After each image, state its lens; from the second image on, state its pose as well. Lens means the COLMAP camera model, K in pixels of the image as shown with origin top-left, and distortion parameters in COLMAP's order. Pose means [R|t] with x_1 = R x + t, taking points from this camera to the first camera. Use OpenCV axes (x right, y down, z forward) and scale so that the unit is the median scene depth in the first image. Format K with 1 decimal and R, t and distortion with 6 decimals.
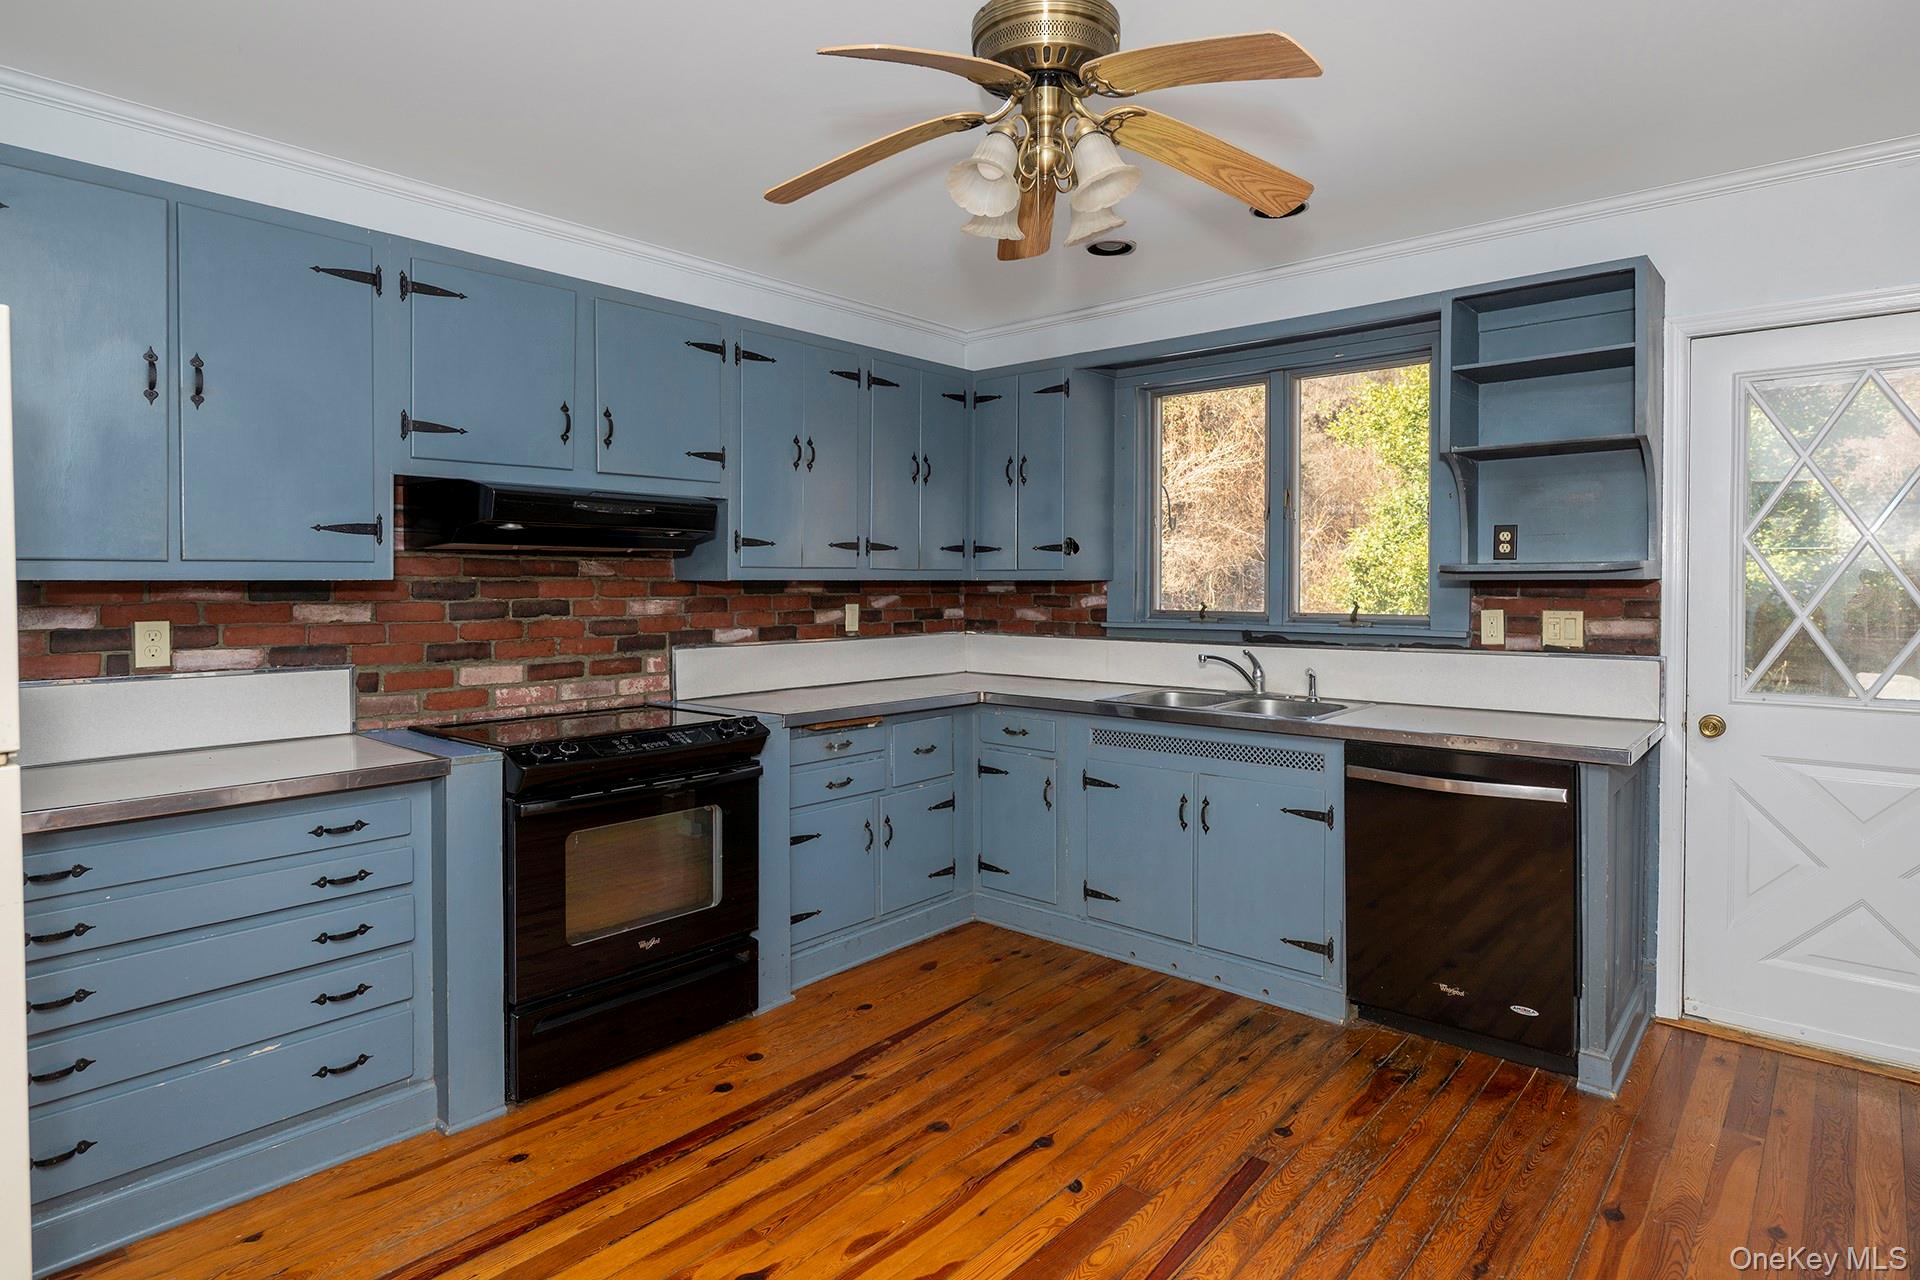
lens RADIAL K [[1030.7, 0, 960.5], [0, 1030.7, 594.1], [0, 0, 1]] dist [-0.000105, 0.000670]
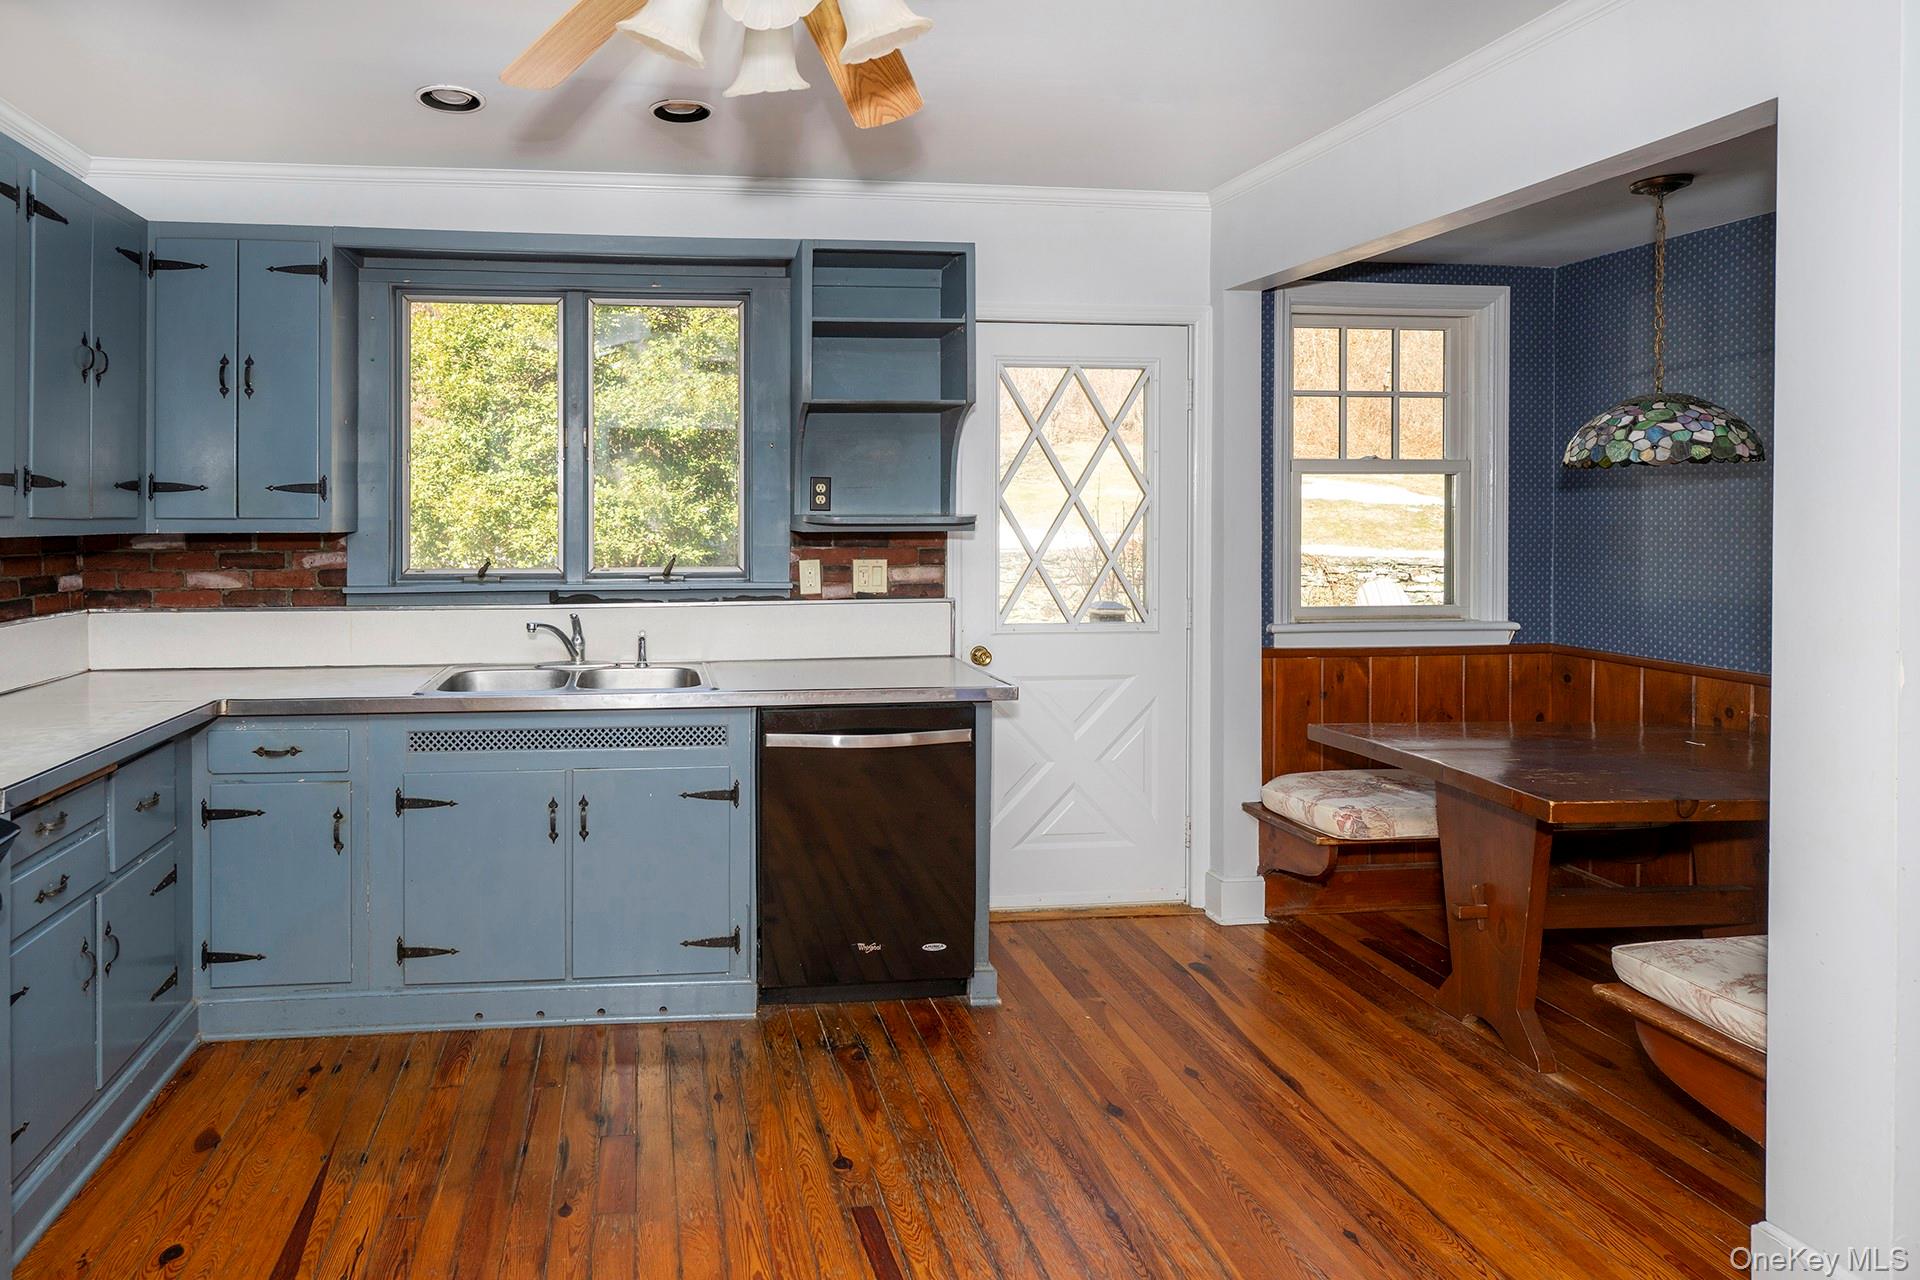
lens RADIAL K [[1084.5, 0, 961.1], [0, 1084.5, 528.6], [0, 0, 1]] dist [-0.000665, 0.001631]
pose [[0.686809, -0.003691, 0.726828, -0.155513], [0.010509, 0.999933, -0.004853, -0.008711], [-0.726762, 0.010972, 0.686802, 0.151614]]
